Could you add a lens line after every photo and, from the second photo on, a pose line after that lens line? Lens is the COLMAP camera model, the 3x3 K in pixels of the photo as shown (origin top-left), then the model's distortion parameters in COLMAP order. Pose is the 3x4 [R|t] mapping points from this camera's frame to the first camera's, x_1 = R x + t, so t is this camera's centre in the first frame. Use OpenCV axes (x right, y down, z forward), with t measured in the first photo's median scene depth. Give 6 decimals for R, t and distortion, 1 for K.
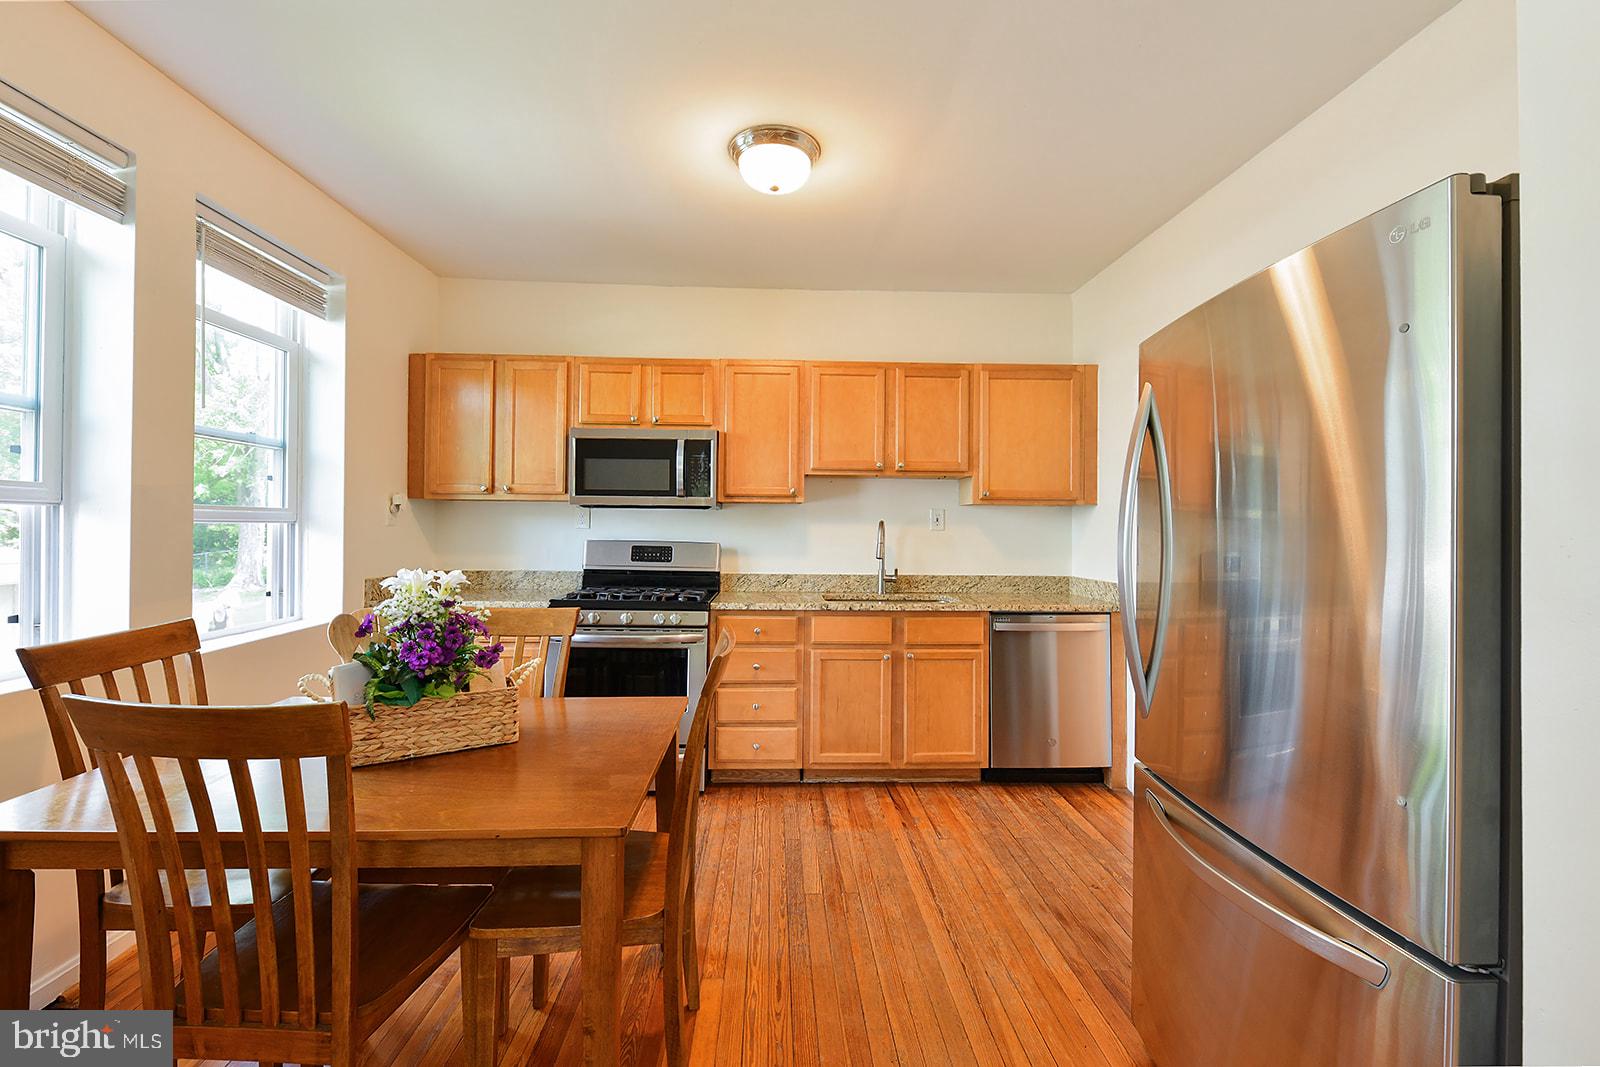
lens RADIAL K [[682.5, 0, 800.3], [0, 682.5, 503.8], [0, 0, 1]] dist [-0.000334, -0.000265]
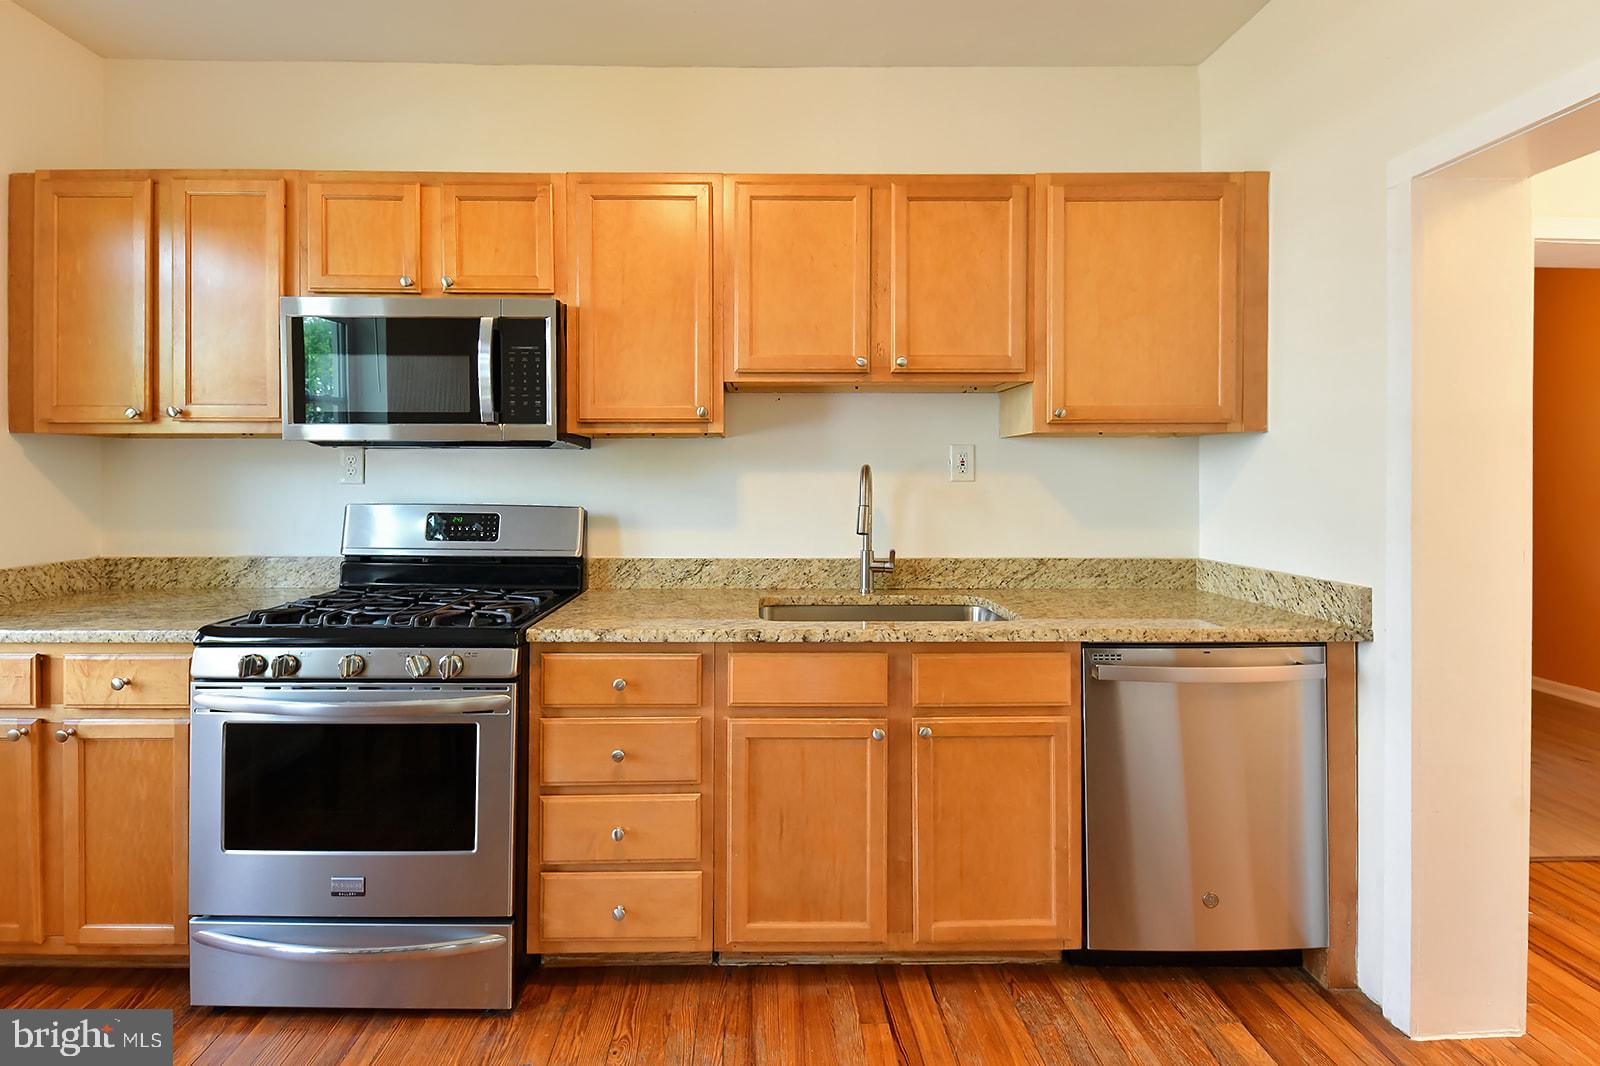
lens RADIAL K [[672.8, 0, 749.4], [0, 672.8, 478.2], [0, 0, 1]] dist [0.001360, 0.000108]
pose [[0.998634, -0.009637, -0.051358, 0.055259], [0.011435, 0.999328, 0.034826, 0.016157], [0.050987, -0.035366, 0.998073, 0.471998]]
